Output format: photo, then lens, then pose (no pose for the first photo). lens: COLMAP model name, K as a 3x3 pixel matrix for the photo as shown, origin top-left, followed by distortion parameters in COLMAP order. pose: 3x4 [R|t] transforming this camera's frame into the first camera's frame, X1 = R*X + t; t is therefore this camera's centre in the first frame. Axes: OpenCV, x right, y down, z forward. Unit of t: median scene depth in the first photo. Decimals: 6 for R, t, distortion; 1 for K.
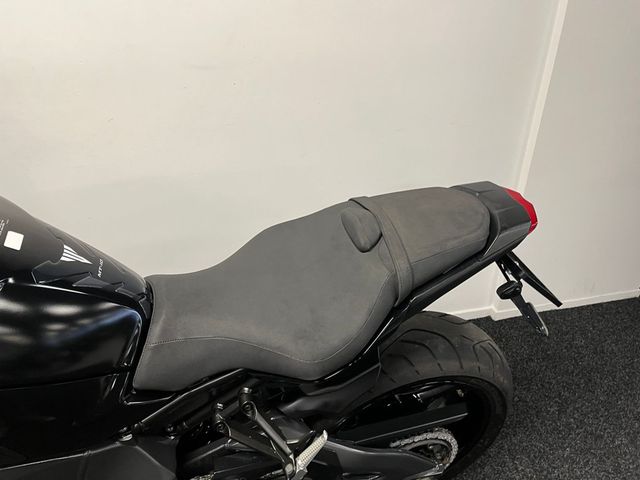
lens RADIAL K [[485.1, 0, 319.7], [0, 485.1, 236.5], [0, 0, 1]] dist [0.066823, -0.087076]
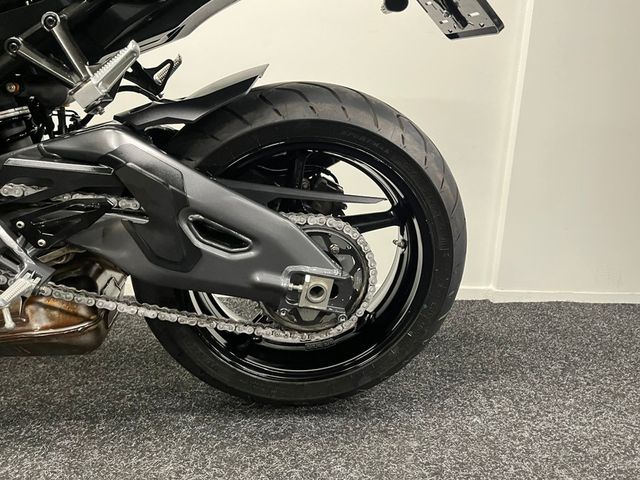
lens RADIAL K [[485.1, 0, 322.4], [0, 485.1, 238.0], [0, 0, 1]] dist [0.066823, -0.087076]
pose [[0.990663, 0.076848, -0.112610, 0.385465], [-0.108403, 0.944927, -0.308806, 0.857149], [0.082677, 0.318130, 0.944435, 0.415435]]
